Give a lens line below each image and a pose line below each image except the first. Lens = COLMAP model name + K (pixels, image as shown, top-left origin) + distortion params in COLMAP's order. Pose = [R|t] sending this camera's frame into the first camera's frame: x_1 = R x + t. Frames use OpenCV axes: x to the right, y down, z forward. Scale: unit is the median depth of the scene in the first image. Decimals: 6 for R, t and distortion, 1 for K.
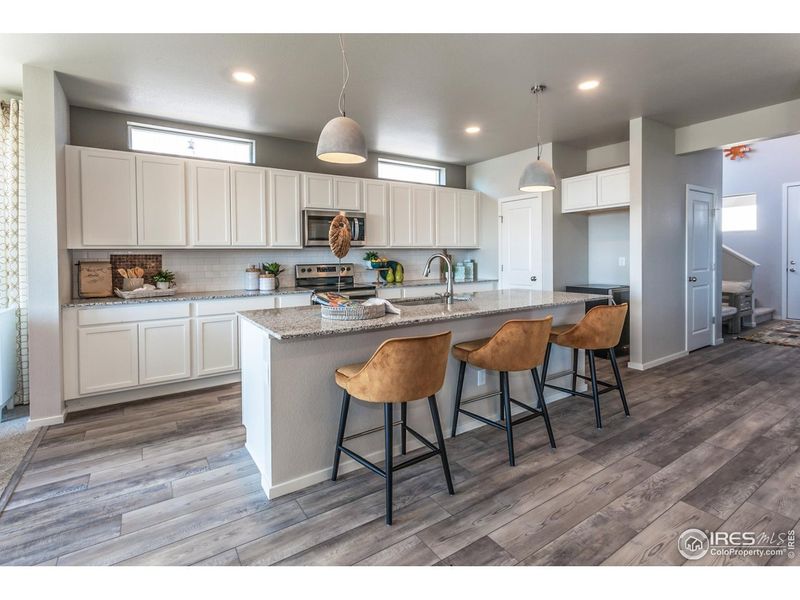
lens RADIAL K [[380.4, 0, 402.5], [0, 380.4, 264.1], [0, 0, 1]] dist [-0.009771, 0.009541]
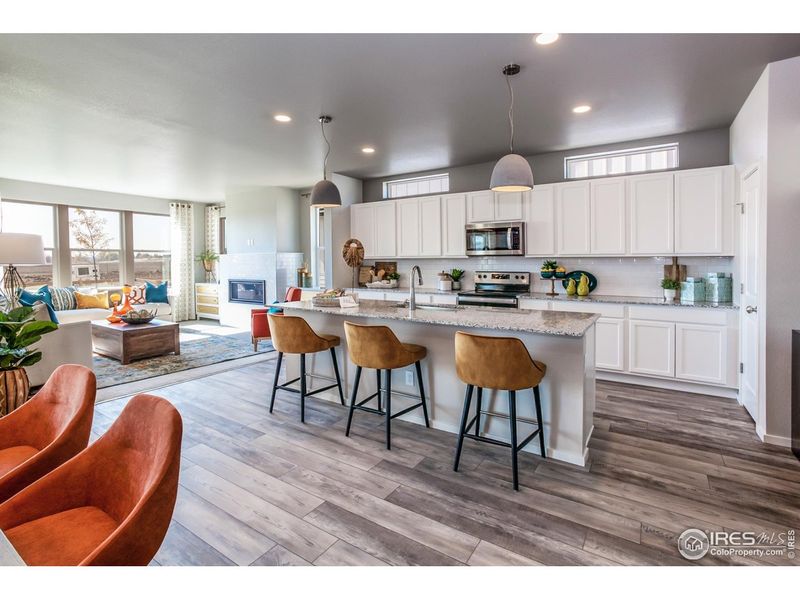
lens RADIAL K [[396.1, 0, 400.0], [0, 396.1, 260.7], [0, 0, 1]] dist [-0.013778, 0.005230]
pose [[0.399985, 0.004948, -0.916508, 0.970202], [-0.022672, 0.999733, -0.004497, -0.026916], [0.916241, 0.022578, 0.399991, 0.390768]]
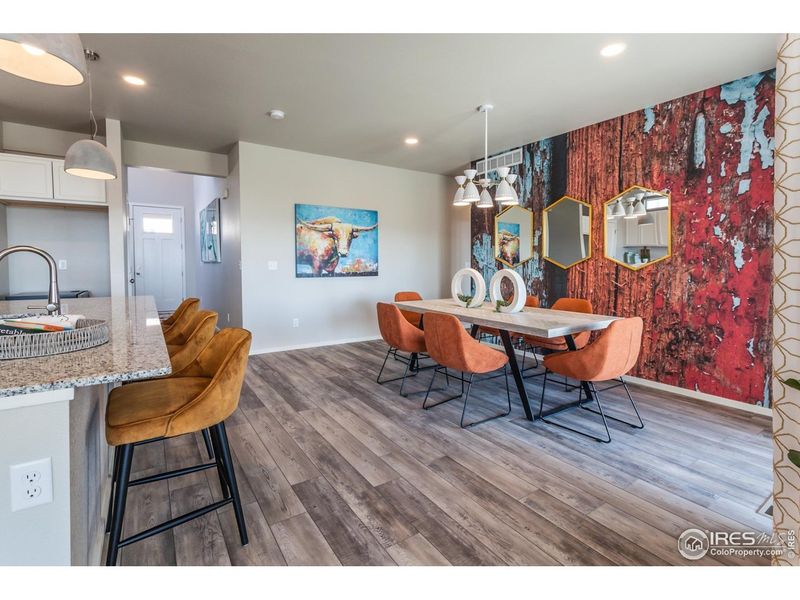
lens RADIAL K [[396.1, 0, 379.7], [0, 396.1, 276.5], [0, 0, 1]] dist [-0.013778, 0.005230]
pose [[0.039209, -0.024076, 0.998941, -0.466087], [0.015684, 0.999601, 0.023476, 0.016568], [-0.999108, 0.014747, 0.039571, 0.314087]]
